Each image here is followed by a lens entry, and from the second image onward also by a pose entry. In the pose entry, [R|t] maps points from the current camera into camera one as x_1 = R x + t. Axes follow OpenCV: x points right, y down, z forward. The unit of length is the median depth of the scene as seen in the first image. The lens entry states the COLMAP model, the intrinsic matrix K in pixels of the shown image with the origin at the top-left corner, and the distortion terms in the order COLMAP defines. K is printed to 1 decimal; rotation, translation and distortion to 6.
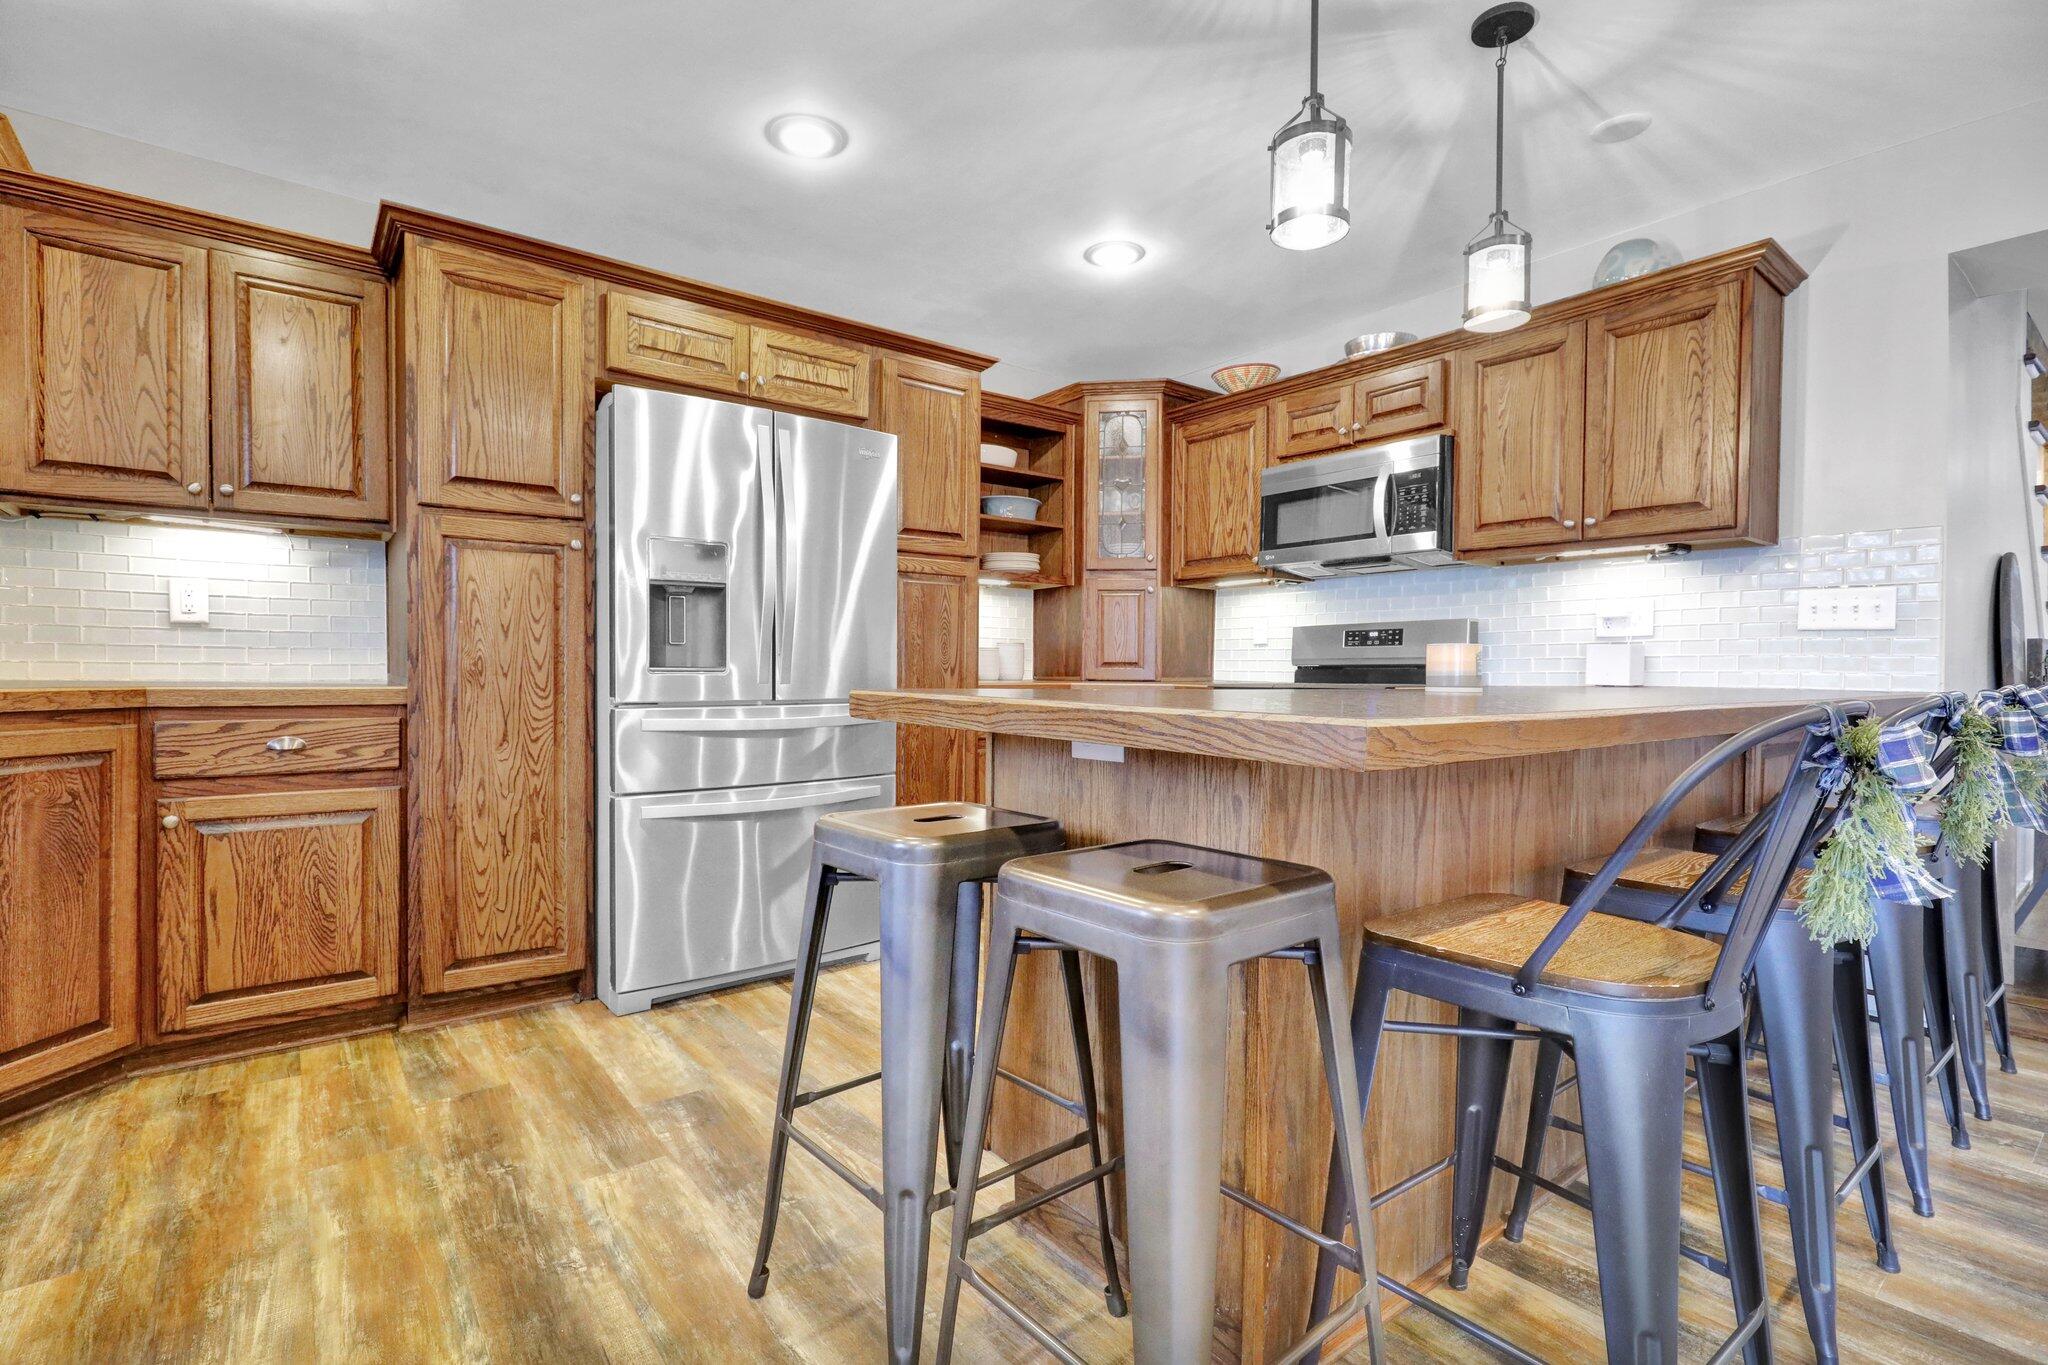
lens RADIAL K [[938.6, 0, 1009.2], [0, 938.6, 684.3], [0, 0, 1]] dist [-0.002592, -0.000316]
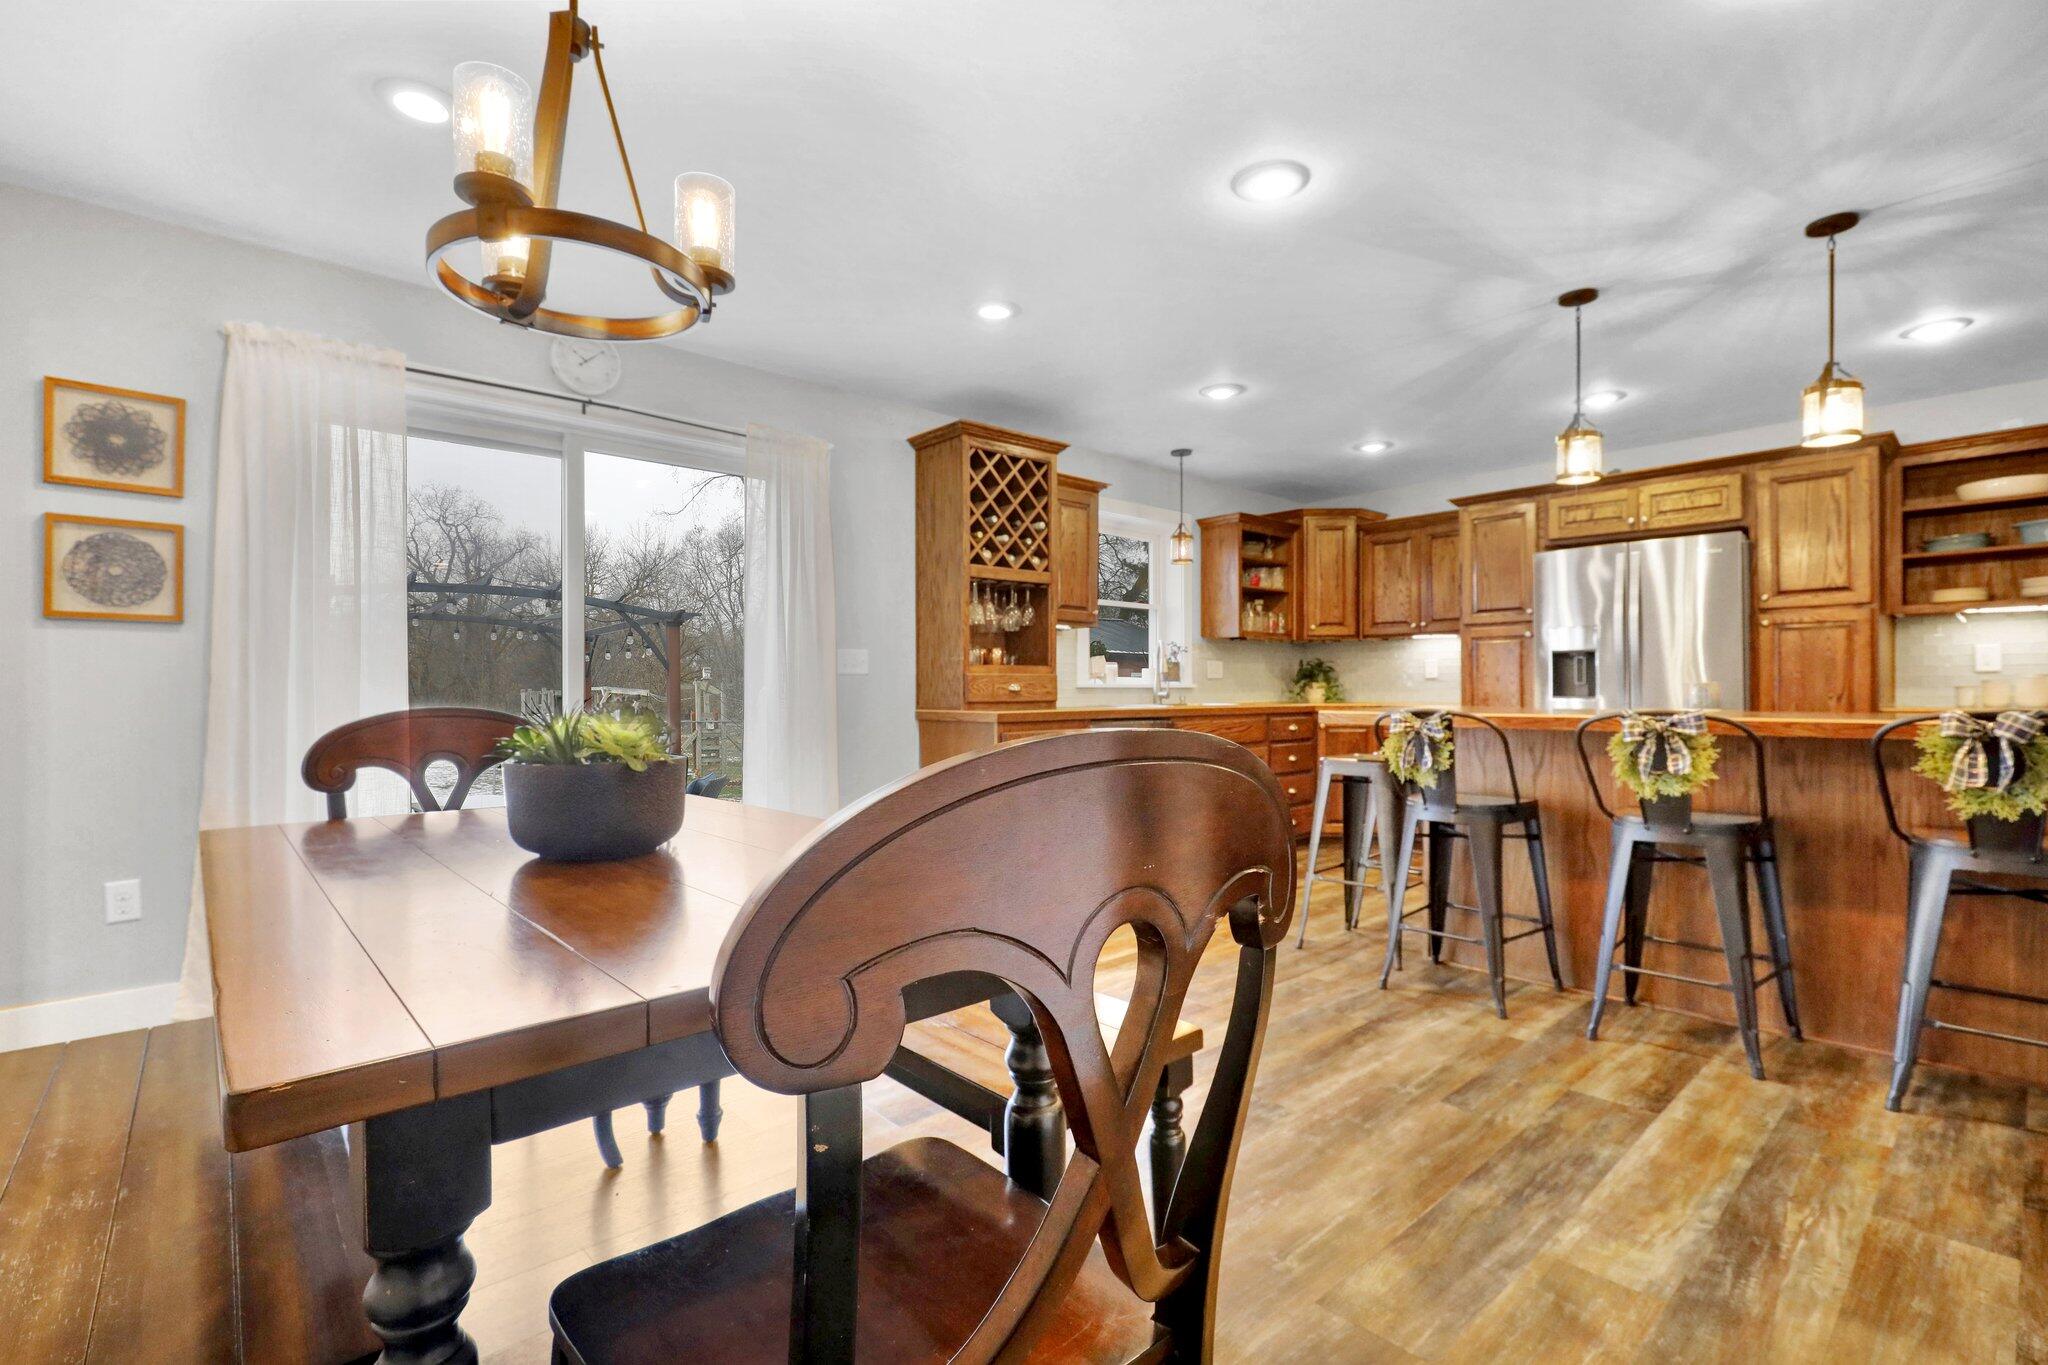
lens RADIAL K [[938.6, 0, 1023.2], [0, 938.6, 684.7], [0, 0, 1]] dist [-0.002592, -0.000316]
pose [[0.076273, -0.015883, -0.996960, 1.388739], [-0.014275, 0.999753, -0.017020, 0.004881], [0.996985, 0.015530, 0.076028, -0.205331]]
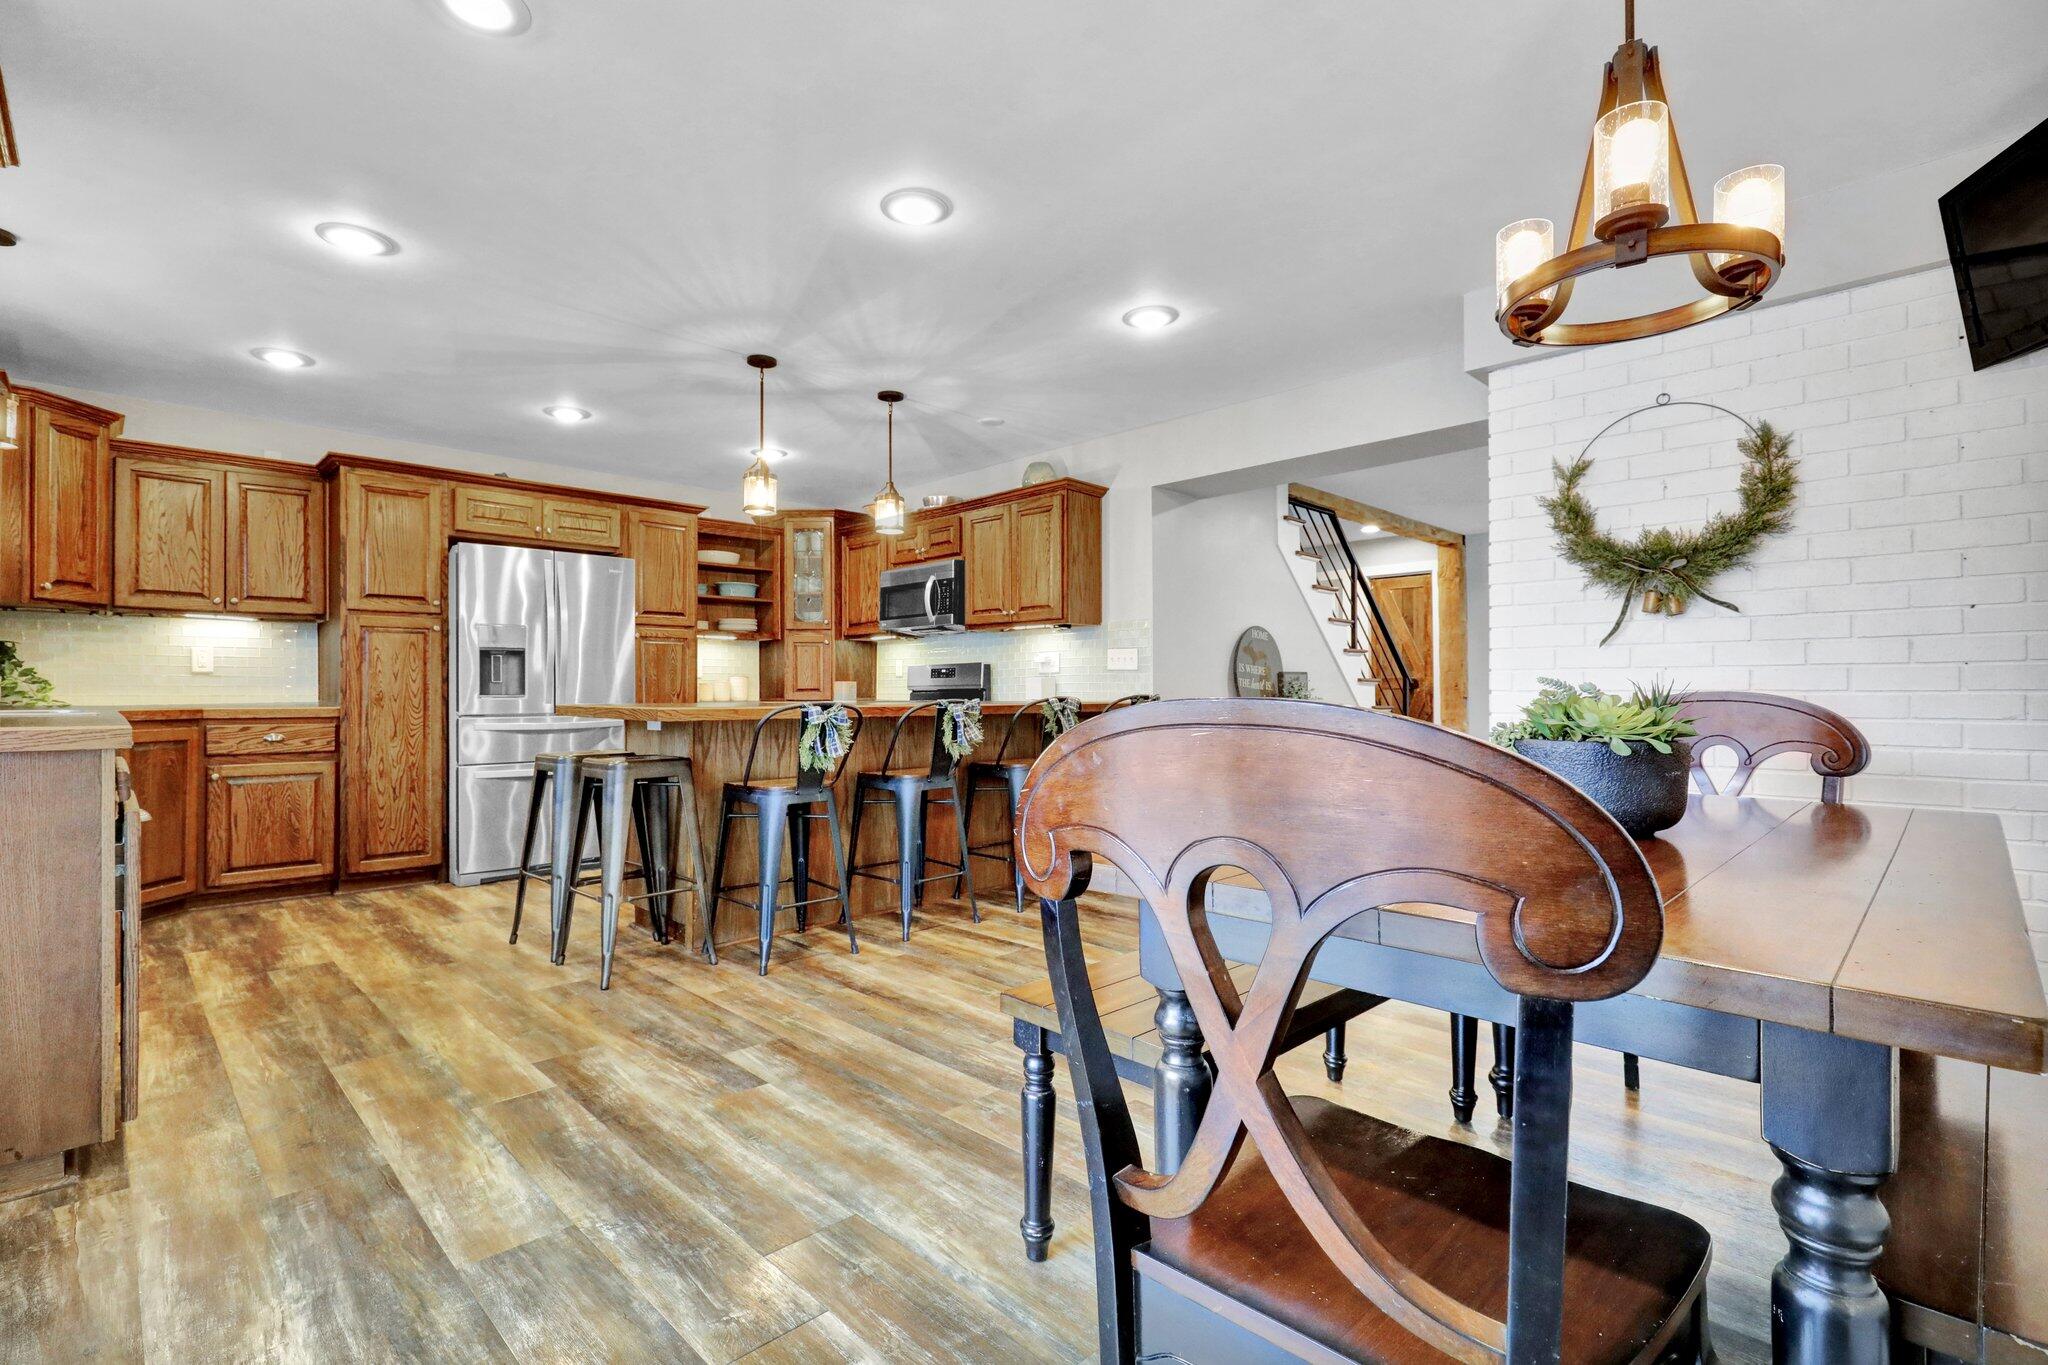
lens RADIAL K [[938.6, 0, 1014.9], [0, 938.6, 686.5], [0, 0, 1]] dist [-0.002592, -0.000316]
pose [[0.992503, -0.009062, 0.121881, 0.419733], [0.011810, 0.999692, -0.021847, 0.016736], [-0.121646, 0.023123, 0.992304, -0.919520]]
